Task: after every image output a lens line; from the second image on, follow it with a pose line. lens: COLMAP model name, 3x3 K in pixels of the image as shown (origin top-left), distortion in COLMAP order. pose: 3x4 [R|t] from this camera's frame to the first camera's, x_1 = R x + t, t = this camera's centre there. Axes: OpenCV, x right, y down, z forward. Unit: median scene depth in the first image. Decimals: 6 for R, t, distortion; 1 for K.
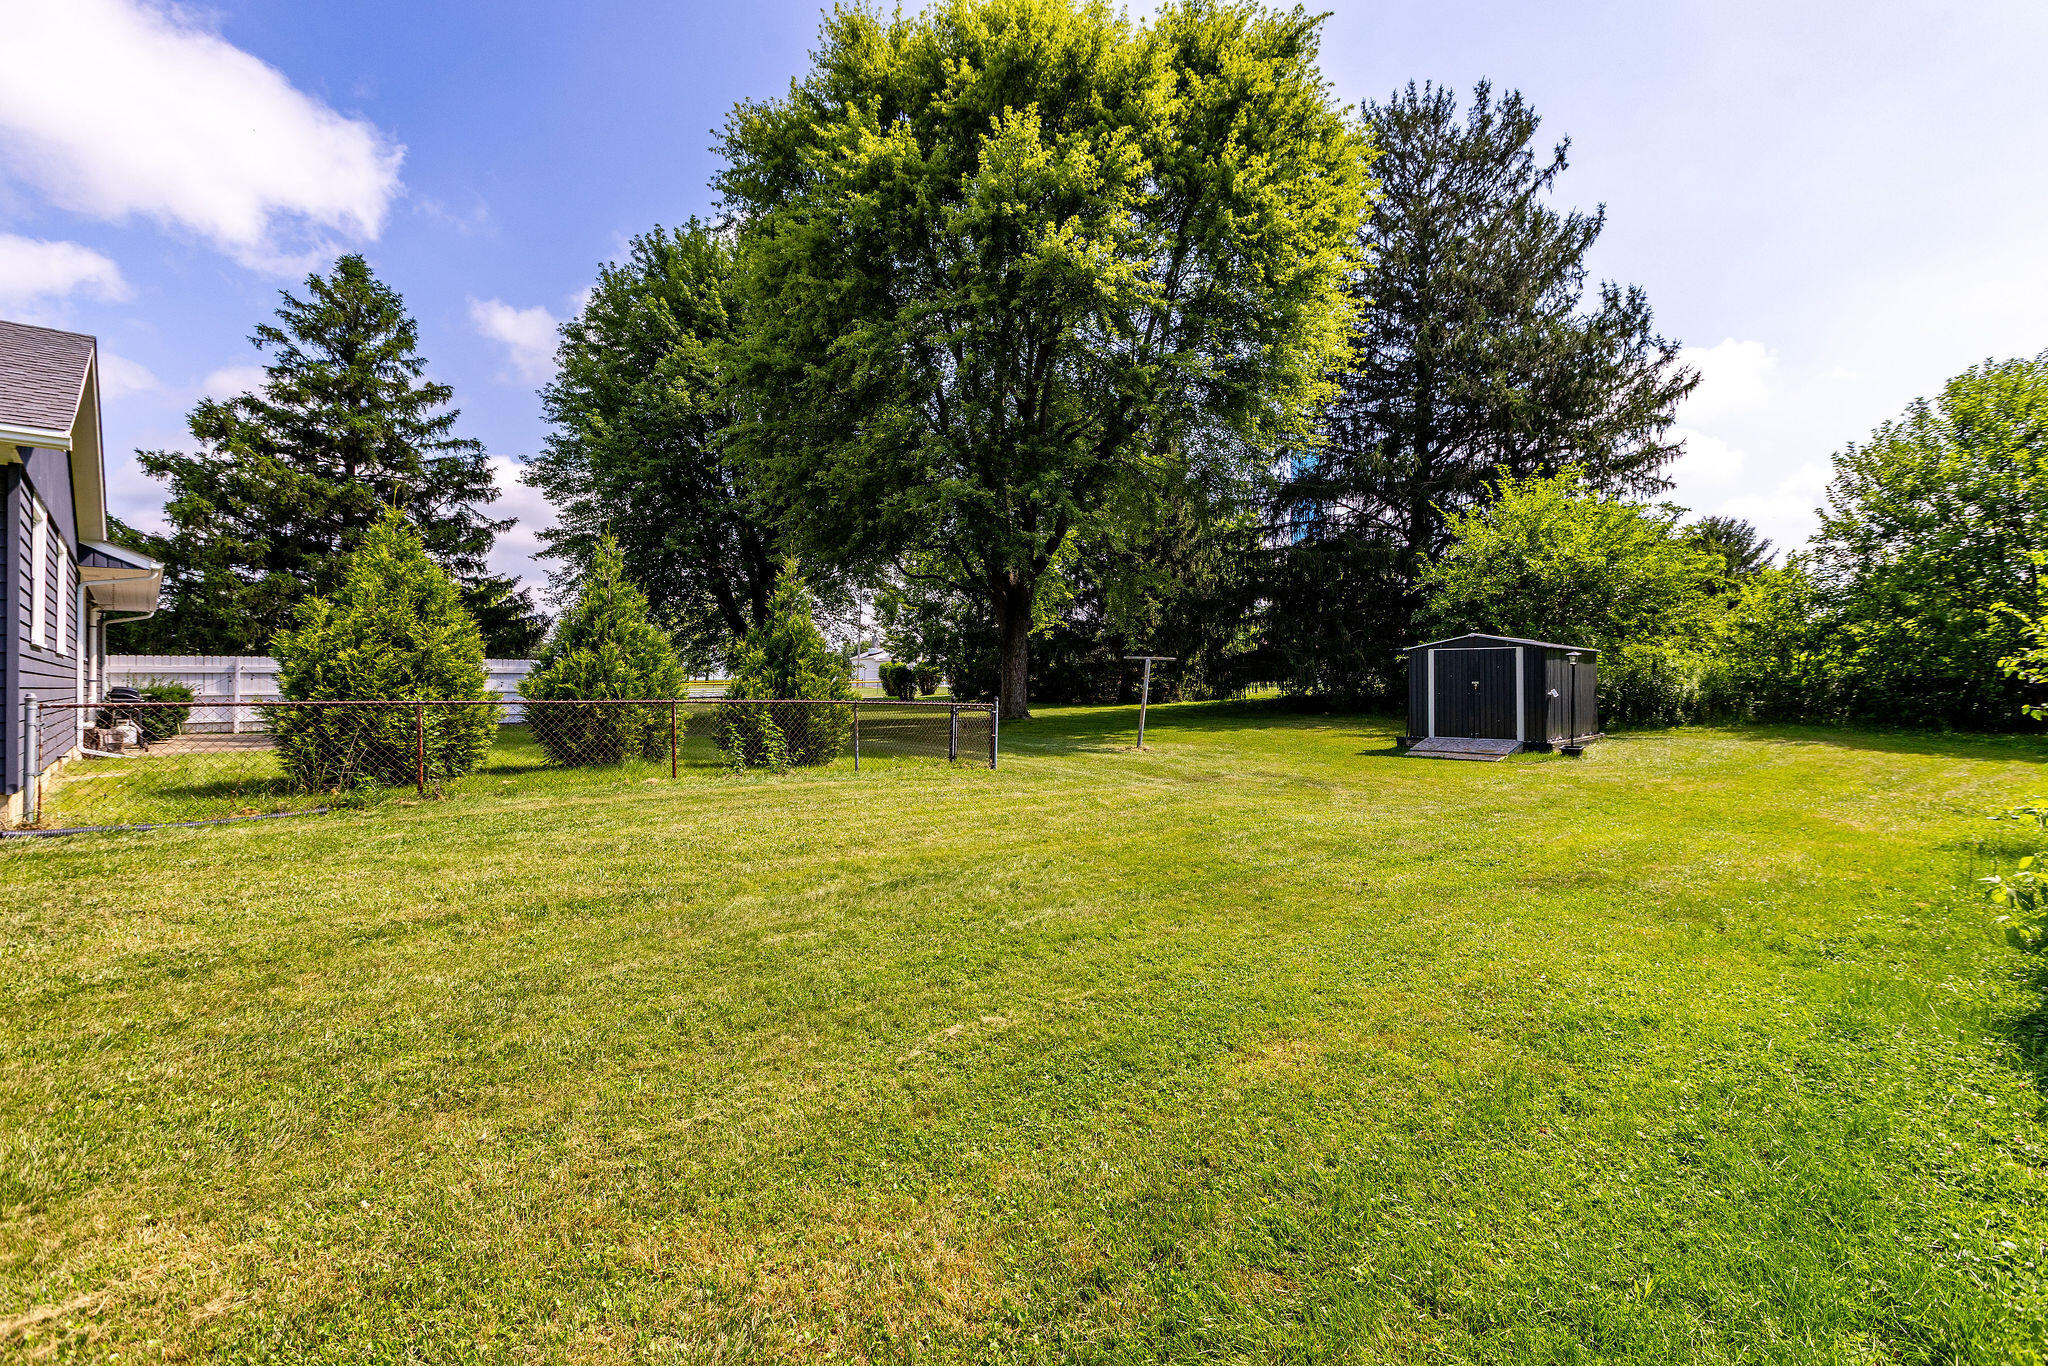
lens RADIAL K [[921.9, 0, 1024.0], [0, 921.9, 683.0], [0, 0, 1]] dist [-0.001566, -0.000775]
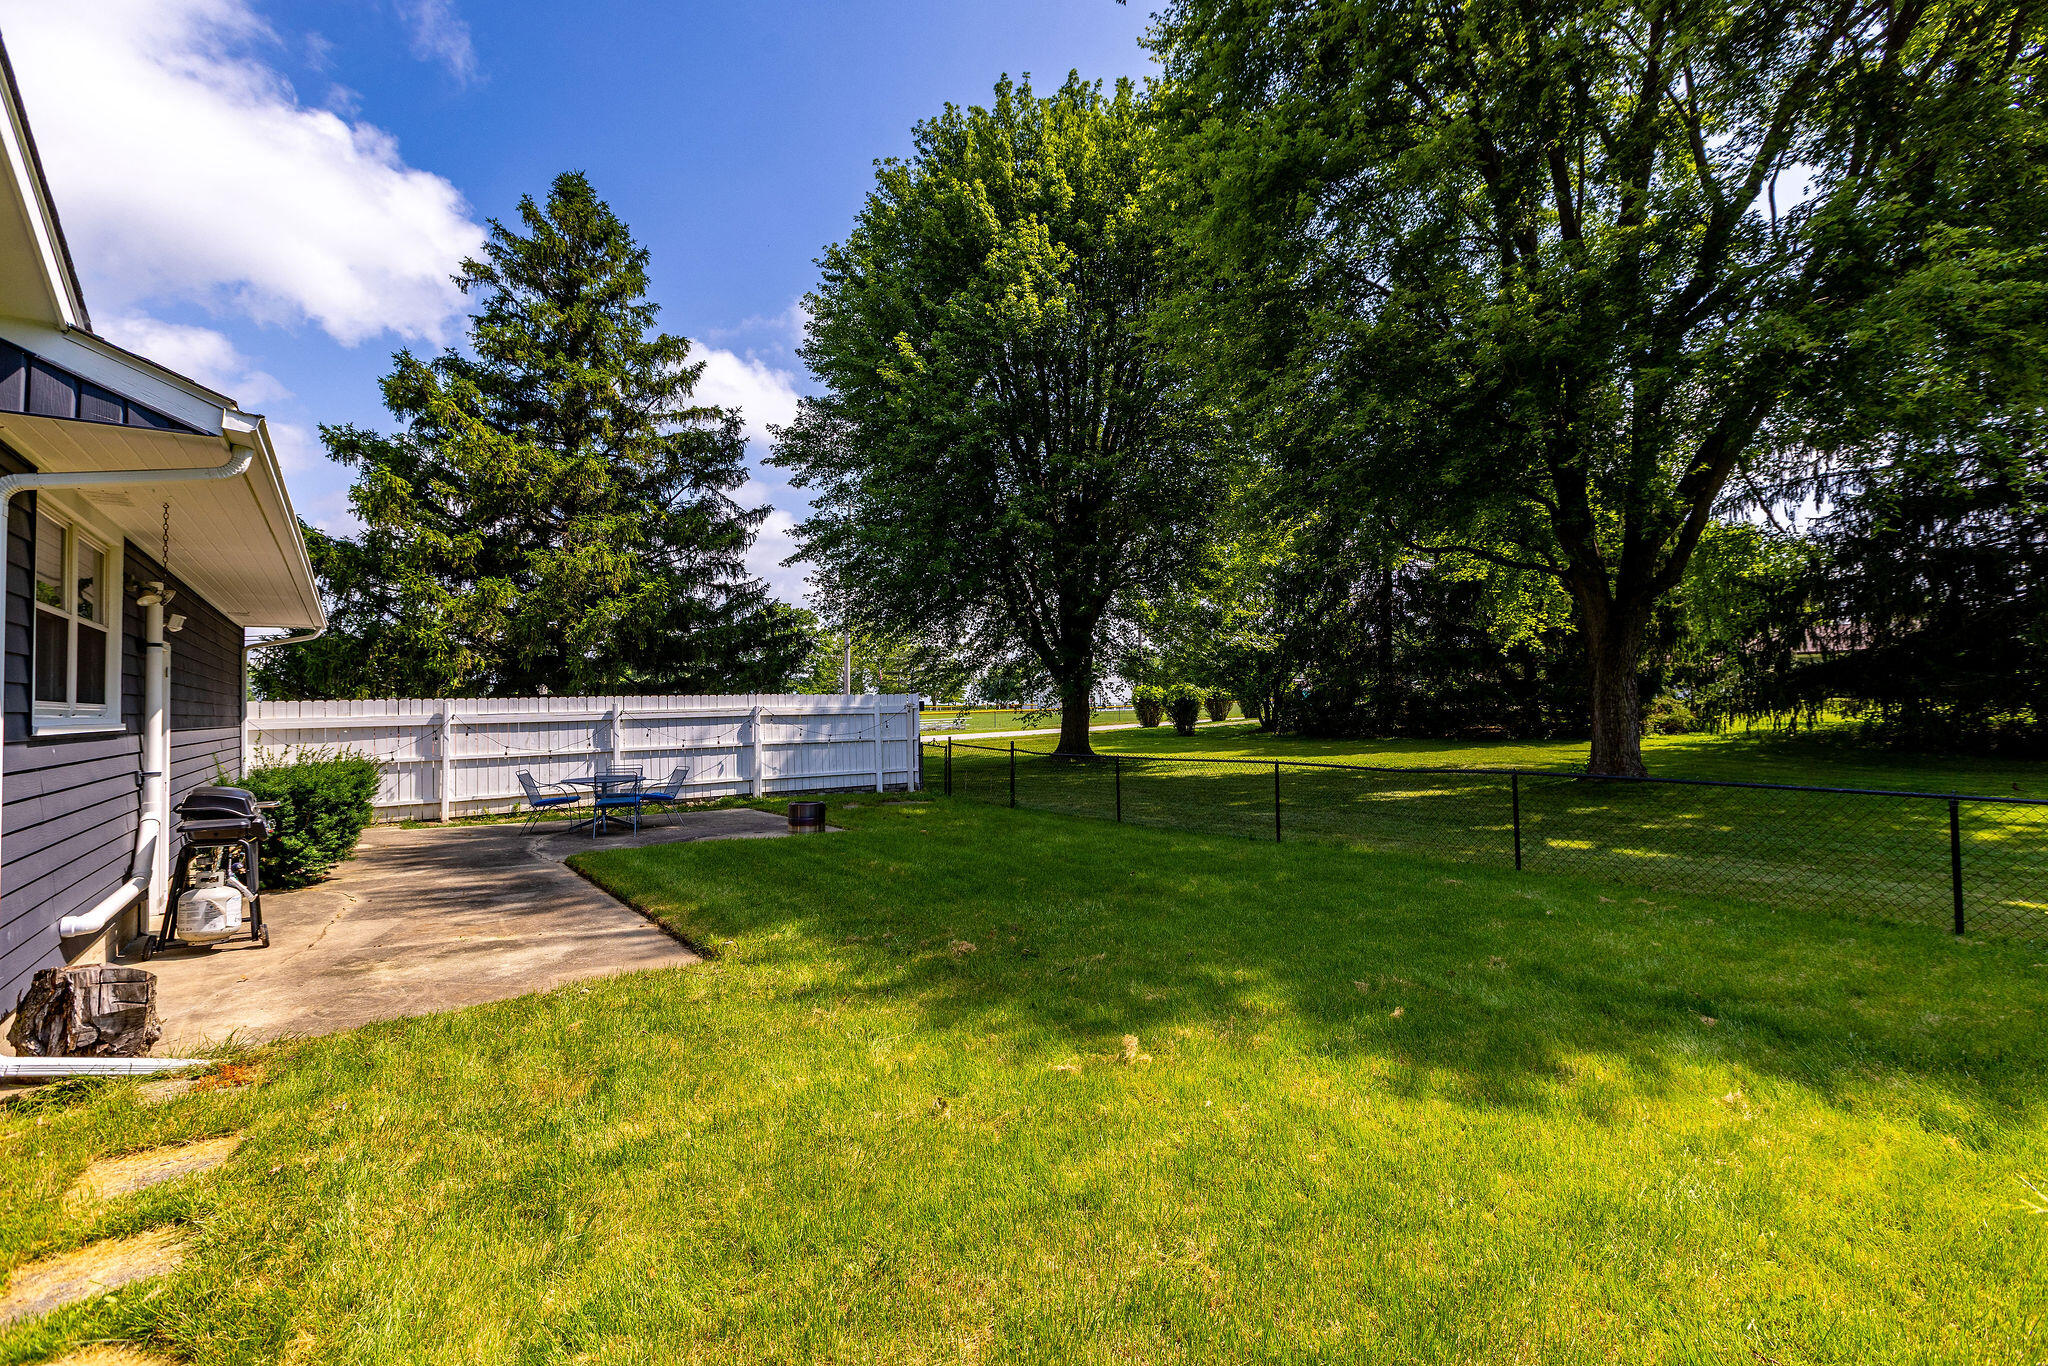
lens RADIAL K [[921.9, 0, 1024.0], [0, 921.9, 683.0], [0, 0, 1]] dist [-0.001566, -0.000775]
pose [[0.990508, -0.023171, -0.135490, -0.261584], [0.020286, 0.999538, -0.022638, -0.012048], [0.135952, 0.019674, 0.990520, 0.297488]]
